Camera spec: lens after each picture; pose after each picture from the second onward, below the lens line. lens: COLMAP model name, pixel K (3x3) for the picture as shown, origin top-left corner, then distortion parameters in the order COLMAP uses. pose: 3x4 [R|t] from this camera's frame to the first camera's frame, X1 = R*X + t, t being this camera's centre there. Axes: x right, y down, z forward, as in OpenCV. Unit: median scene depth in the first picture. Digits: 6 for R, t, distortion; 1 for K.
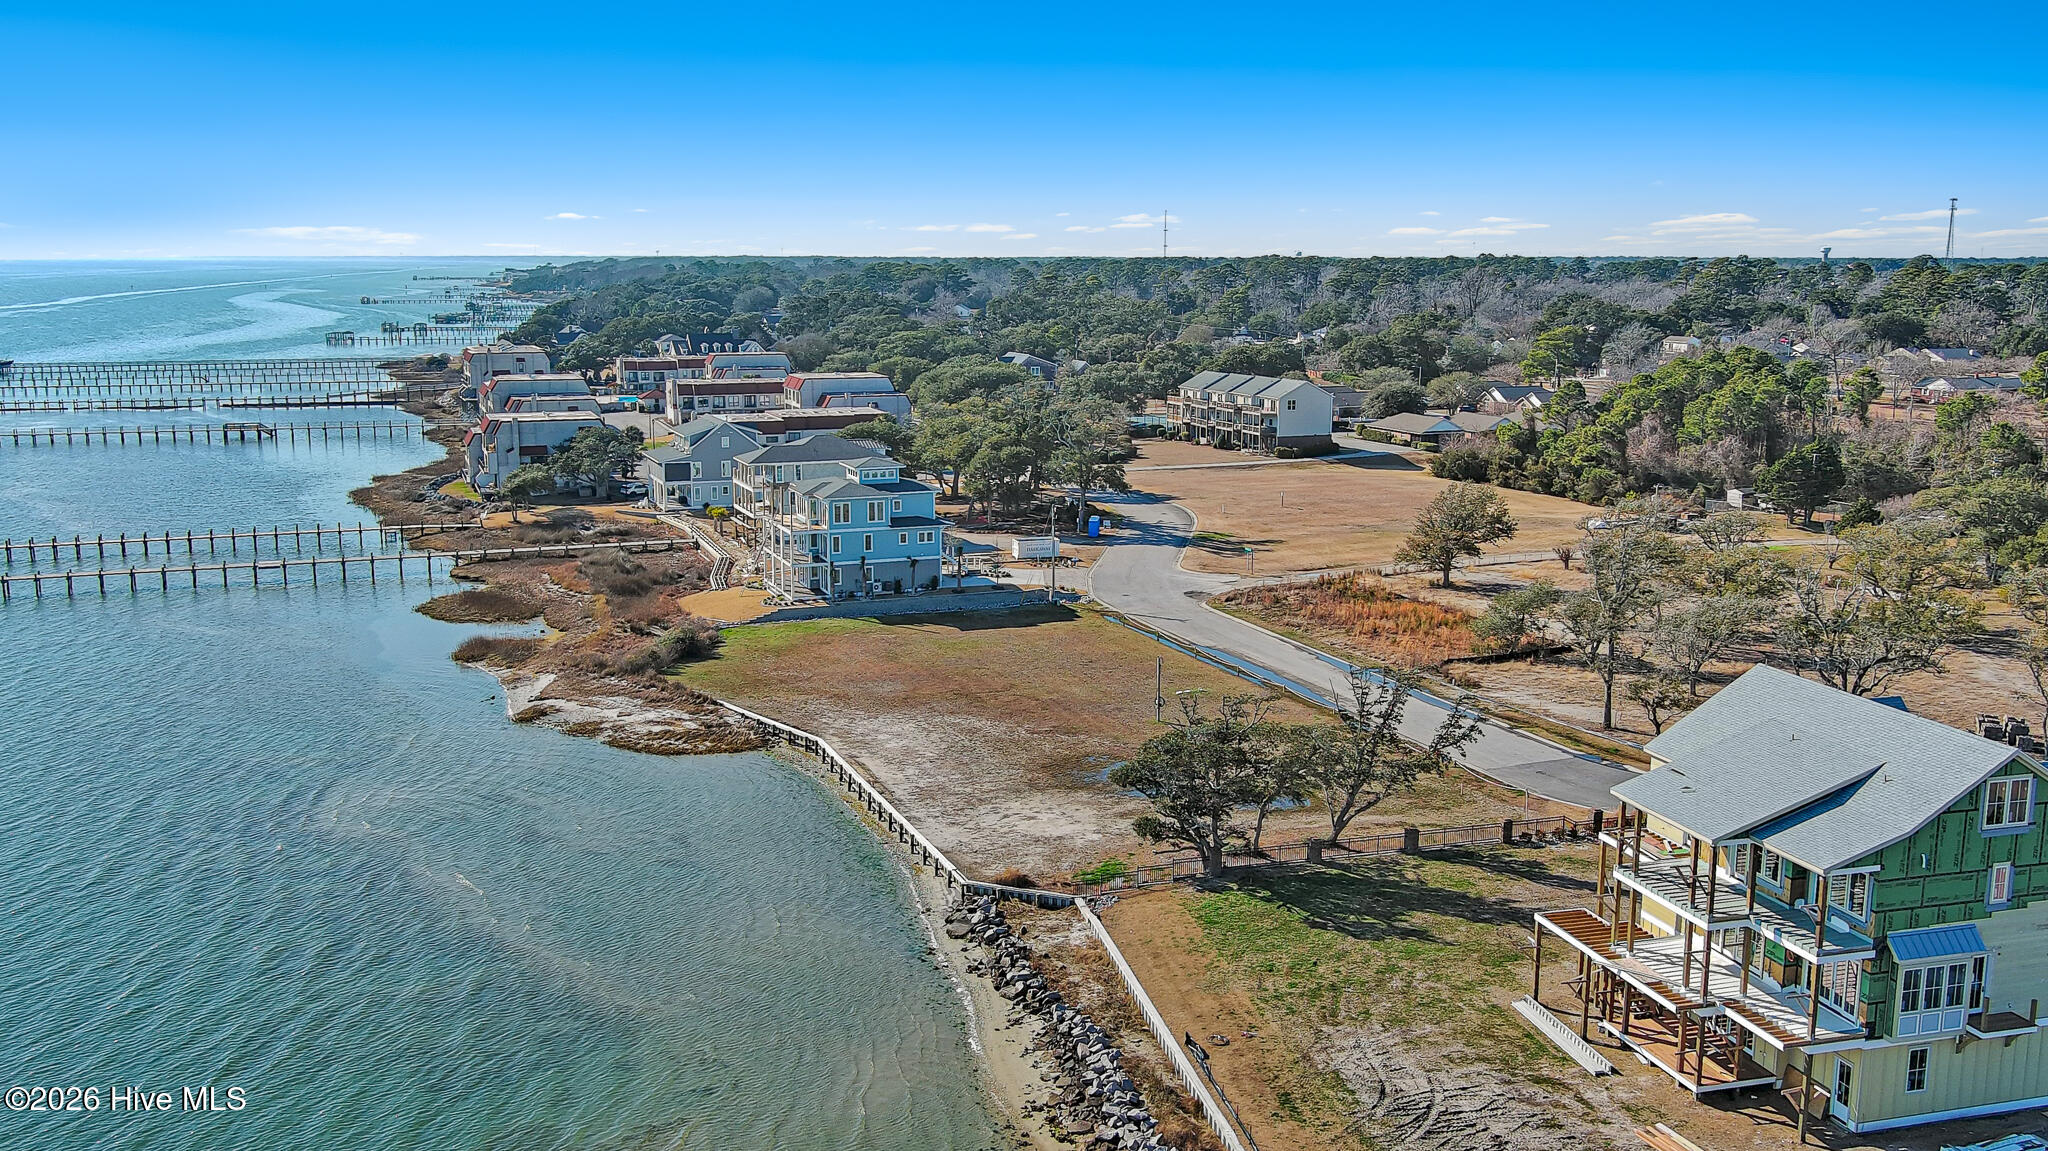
lens RADIAL K [[1757.1, 0, 1024.0], [0, 1757.1, 575.5], [0, 0, 1]] dist [0.039327, -0.099532]
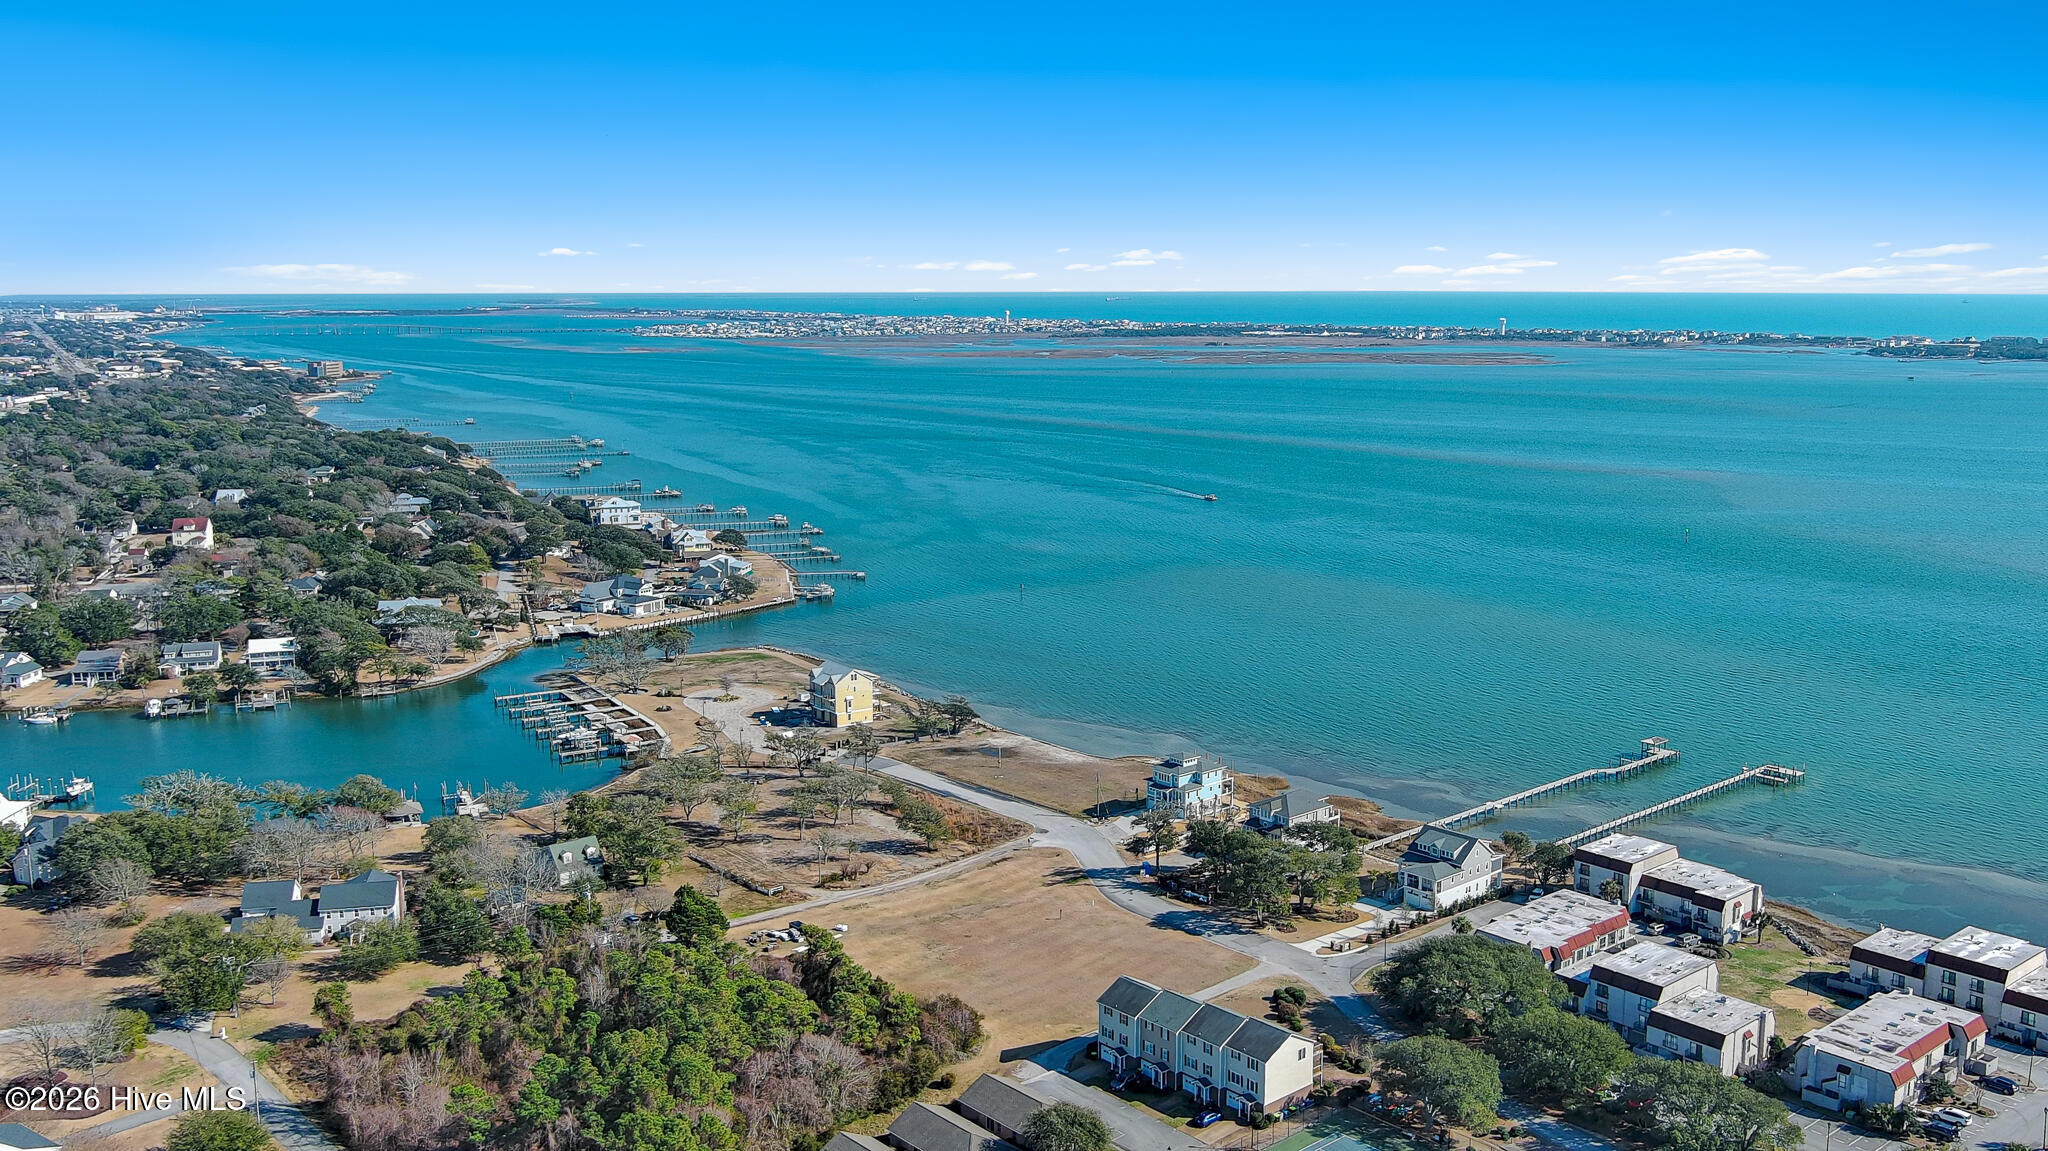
lens RADIAL K [[1742.0, 0, 1024.0], [0, 1742.0, 575.5], [0, 0, 1]] dist [0.029906, -0.075559]
pose [[-0.941225, 0.057272, -0.332890, 0.957048], [-0.057030, 0.944428, 0.323734, -1.143803], [0.332931, 0.323691, -0.885653, 3.313961]]
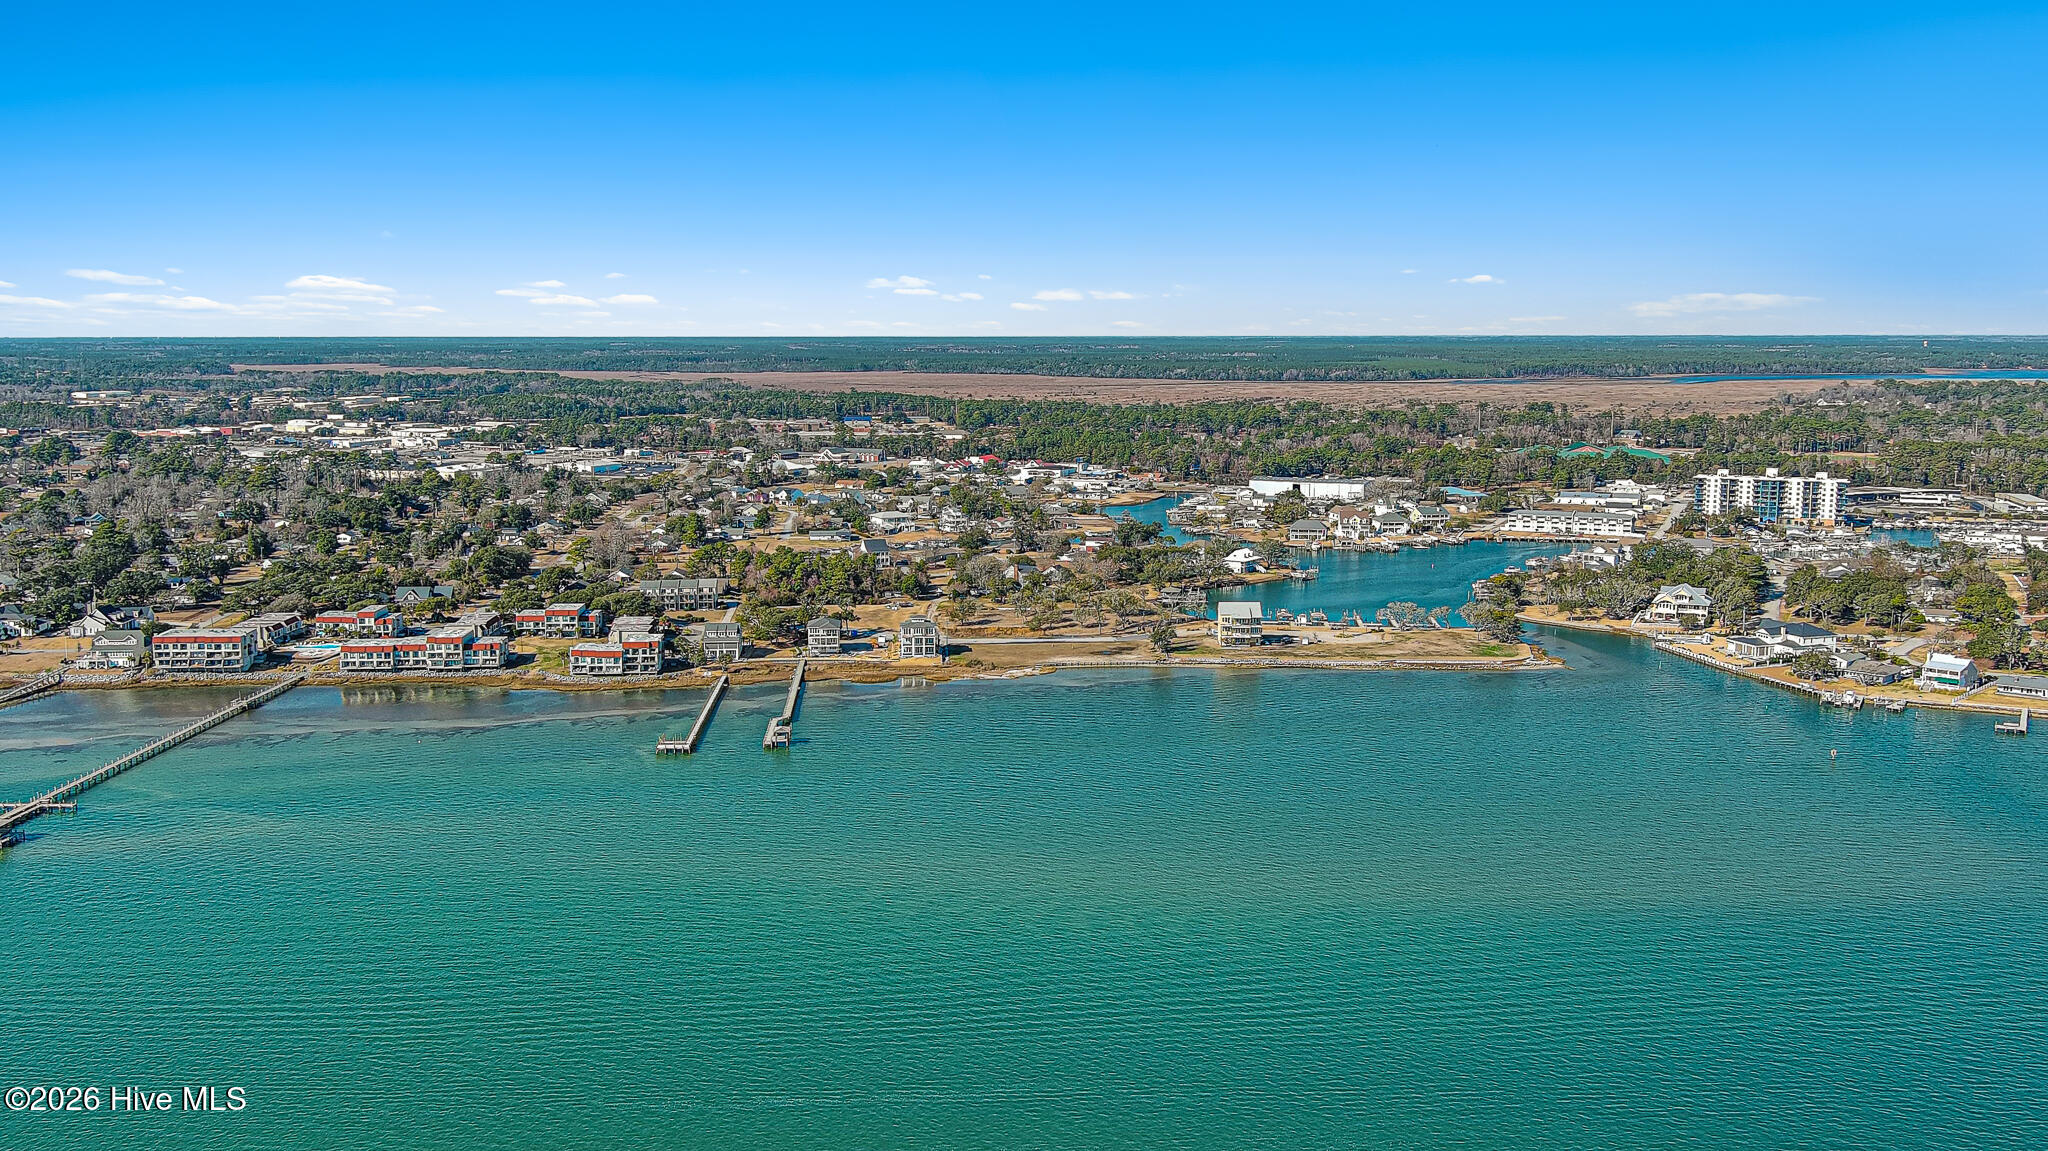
lens RADIAL K [[1703.9, 0, 1024.0], [0, 1703.9, 575.5], [0, 0, 1]] dist [0.046949, -0.149905]
pose [[0.293405, -0.135058, 0.946400, -3.905382], [0.171029, 0.981415, 0.087032, -0.487551], [-0.940565, 0.136326, 0.311051, -0.328626]]
